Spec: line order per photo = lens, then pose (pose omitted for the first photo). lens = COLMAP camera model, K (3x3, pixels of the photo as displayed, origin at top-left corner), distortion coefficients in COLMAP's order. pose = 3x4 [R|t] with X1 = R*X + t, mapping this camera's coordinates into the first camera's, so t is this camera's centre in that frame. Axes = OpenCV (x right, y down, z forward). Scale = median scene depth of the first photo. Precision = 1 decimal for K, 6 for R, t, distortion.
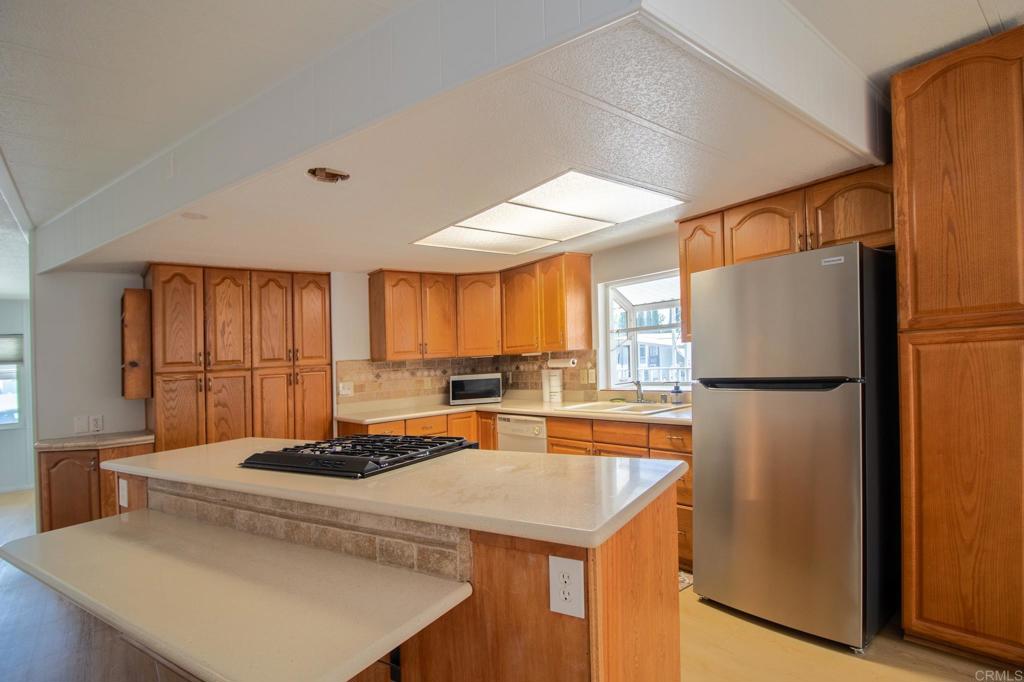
lens RADIAL K [[483.1, 0, 505.5], [0, 483.1, 340.8], [0, 0, 1]] dist [-0.008633, -0.001632]
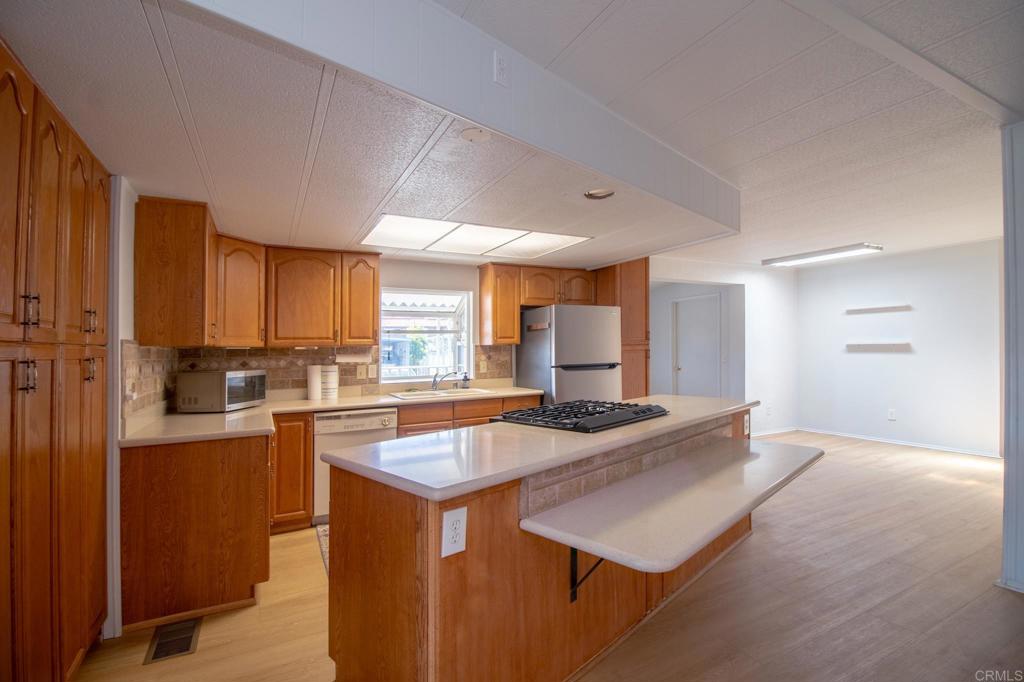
lens RADIAL K [[483.1, 0, 509.0], [0, 483.1, 345.1], [0, 0, 1]] dist [-0.008633, -0.001632]
pose [[0.226372, 0.063828, 0.971947, -0.845086], [-0.033613, 0.997768, -0.057695, 0.070623], [-0.973461, -0.019609, 0.228012, 0.486545]]
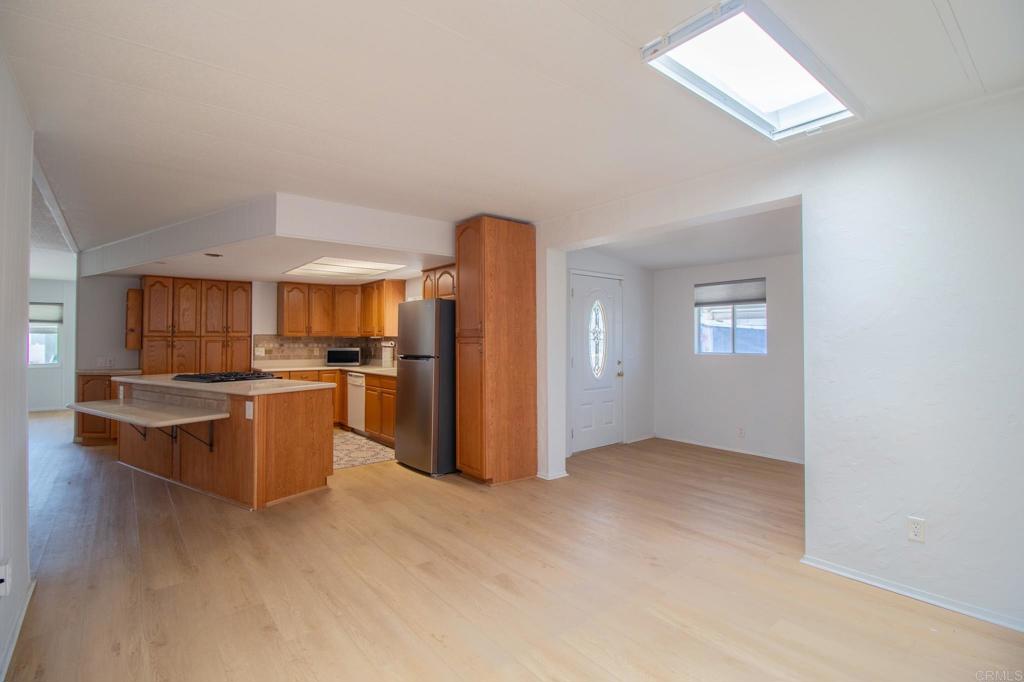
lens RADIAL K [[483.1, 0, 515.4], [0, 483.1, 331.7], [0, 0, 1]] dist [-0.008633, -0.001632]
pose [[0.998295, 0.057645, -0.009162, 0.620991], [-0.057421, 0.998083, 0.023101, -0.064225], [0.010476, -0.022536, 0.999691, -0.718856]]
